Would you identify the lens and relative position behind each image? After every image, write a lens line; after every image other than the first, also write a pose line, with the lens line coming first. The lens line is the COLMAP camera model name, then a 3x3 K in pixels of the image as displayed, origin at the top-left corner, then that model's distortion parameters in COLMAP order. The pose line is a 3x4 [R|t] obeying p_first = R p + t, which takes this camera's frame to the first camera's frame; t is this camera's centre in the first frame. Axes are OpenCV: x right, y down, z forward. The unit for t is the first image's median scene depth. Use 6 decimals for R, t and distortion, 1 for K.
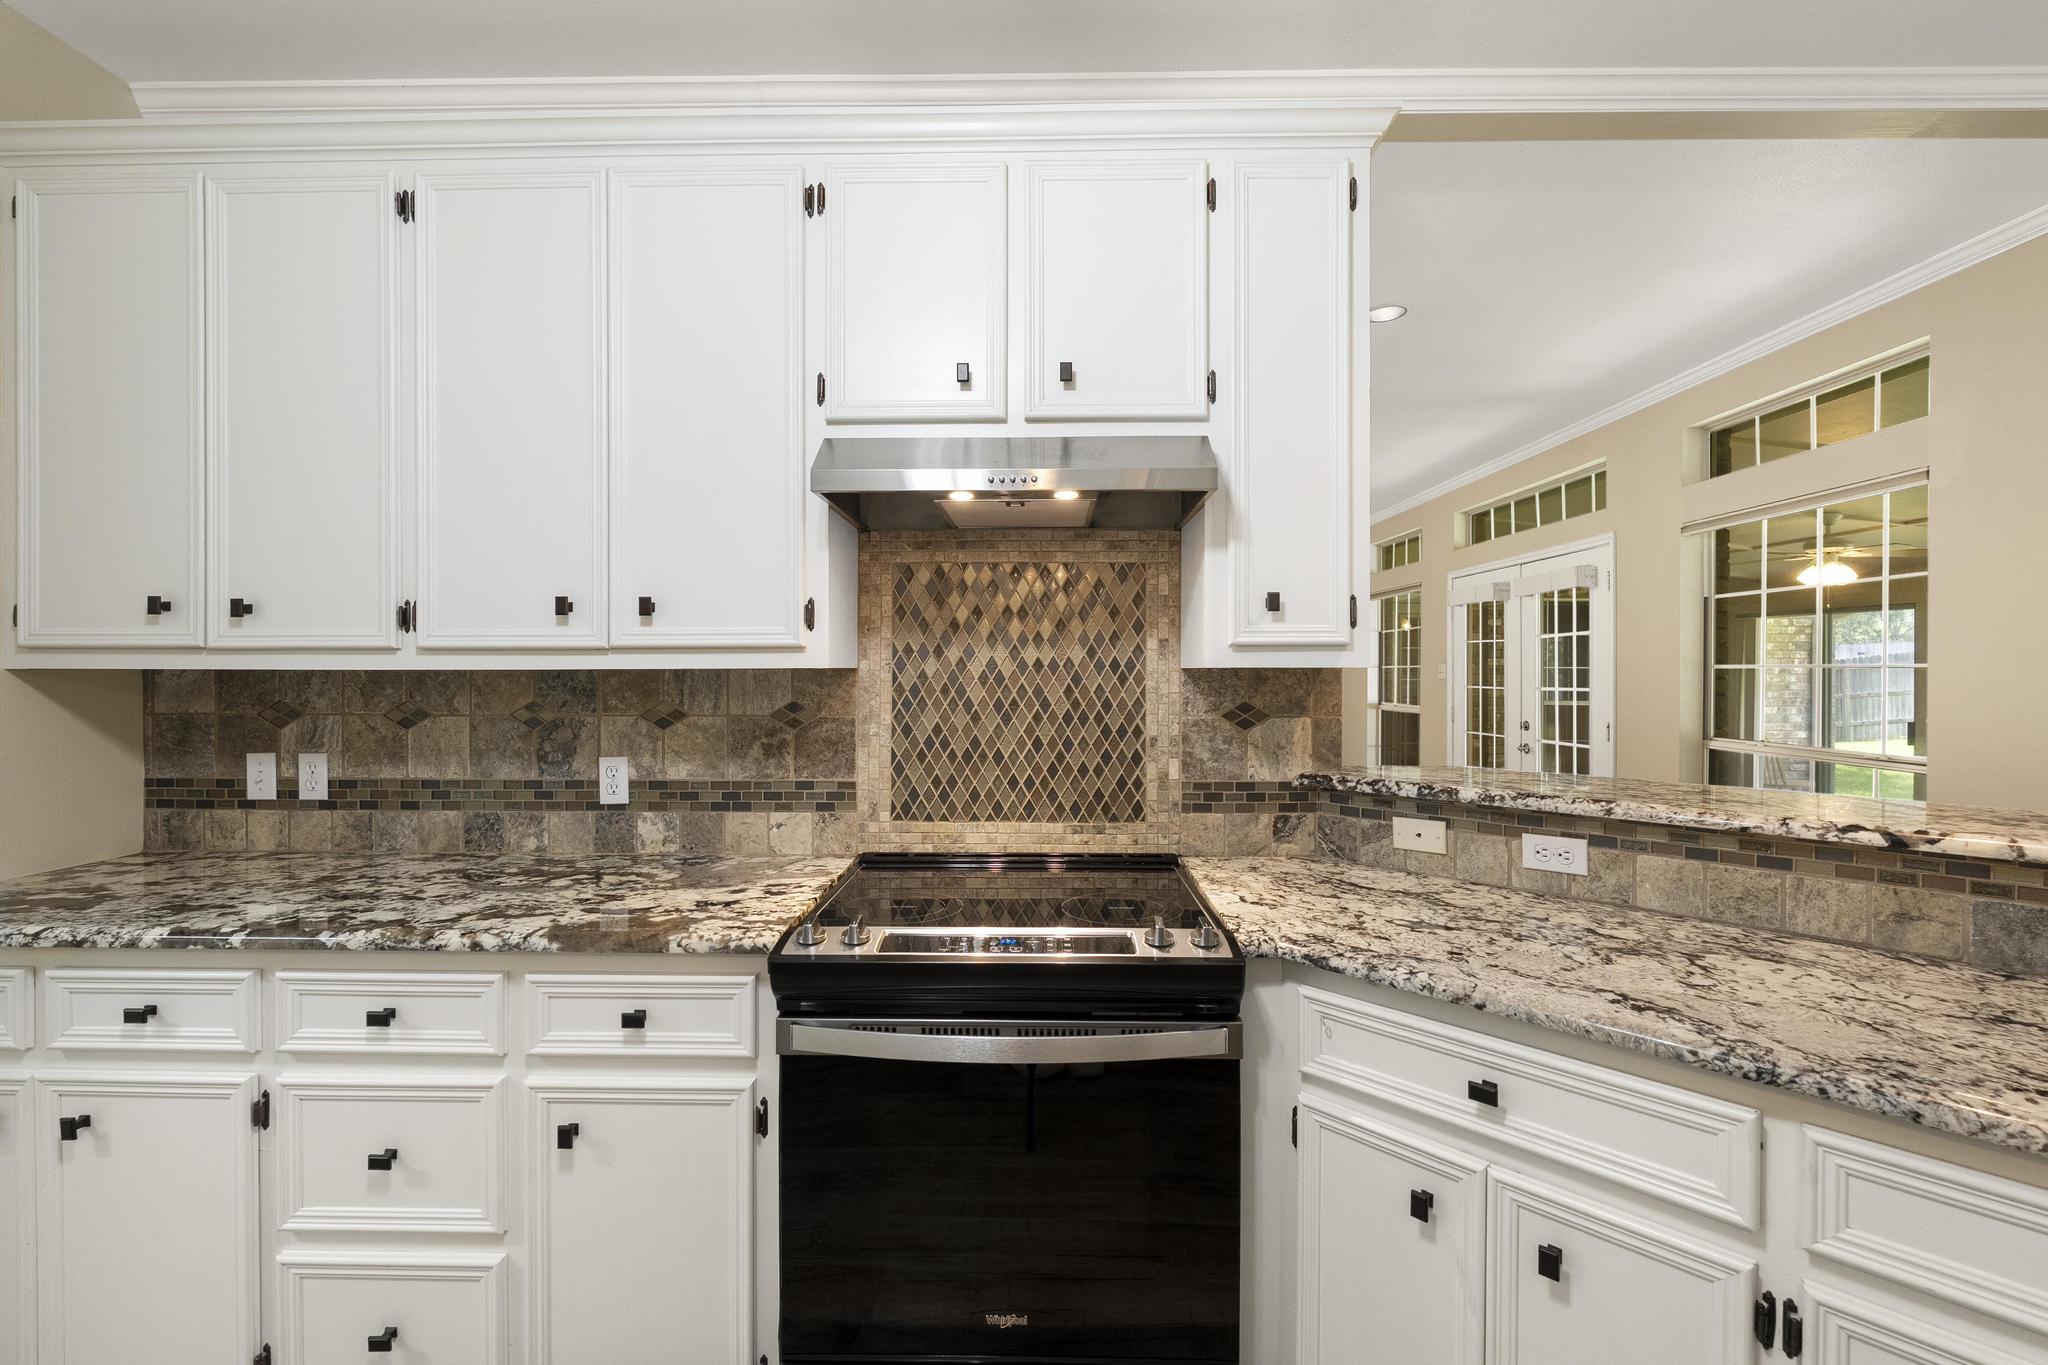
lens RADIAL K [[900.6, 0, 1025.5], [0, 900.6, 670.3], [0, 0, 1]] dist [-0.001943, -0.000192]
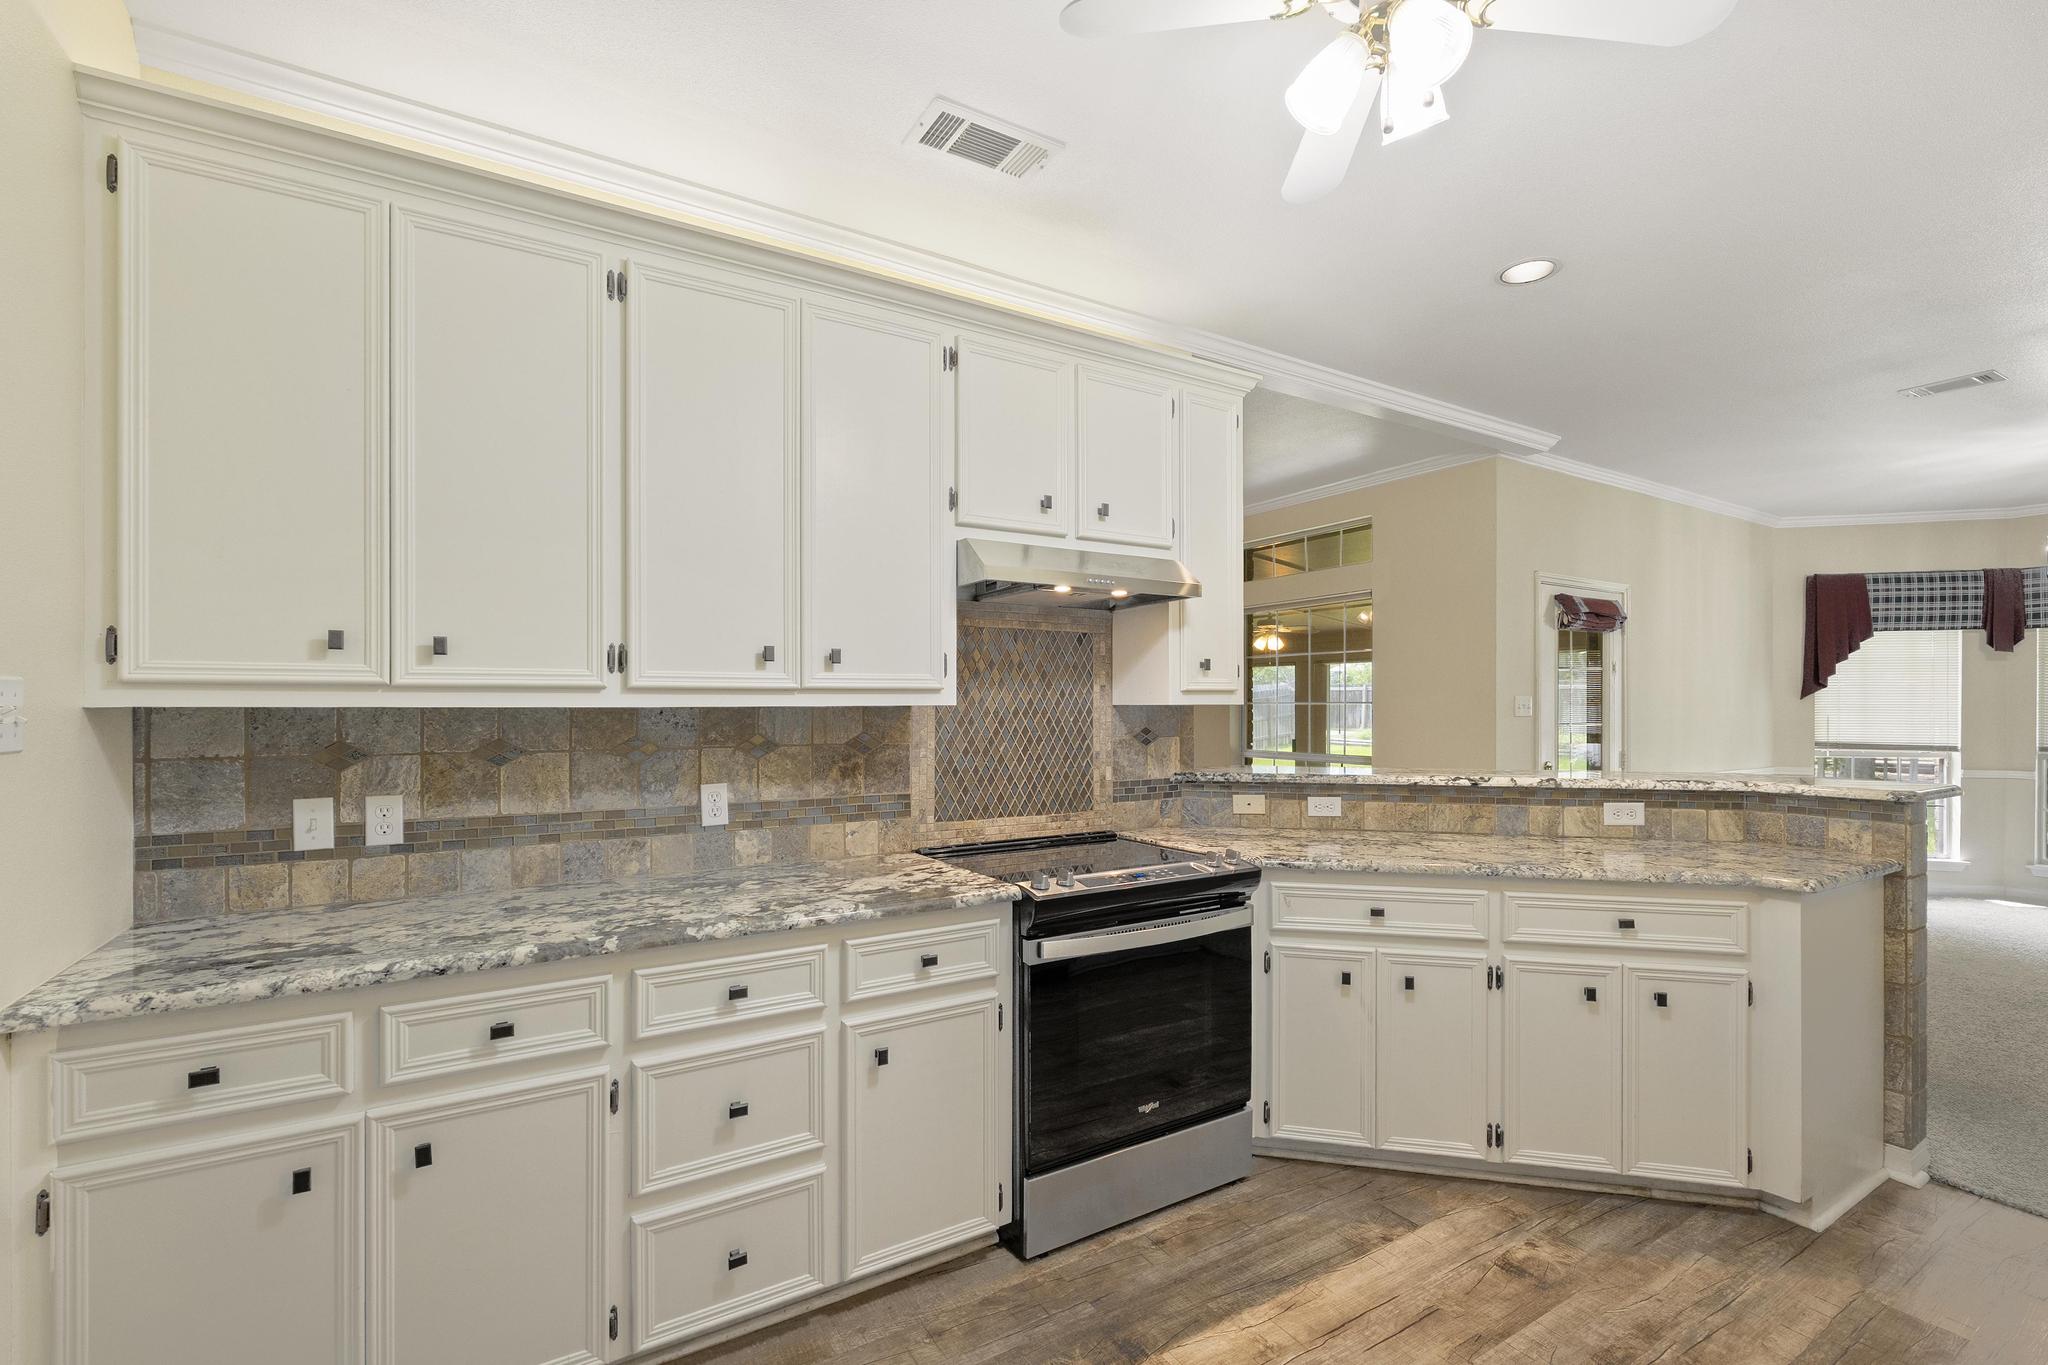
lens RADIAL K [[900.6, 0, 1030.2], [0, 900.6, 704.4], [0, 0, 1]] dist [-0.001943, -0.000192]
pose [[0.839589, -0.000881, 0.543221, -0.746683], [0.002797, 0.999992, -0.002701, 0.000126], [-0.543215, 0.003787, 0.839585, -0.171820]]
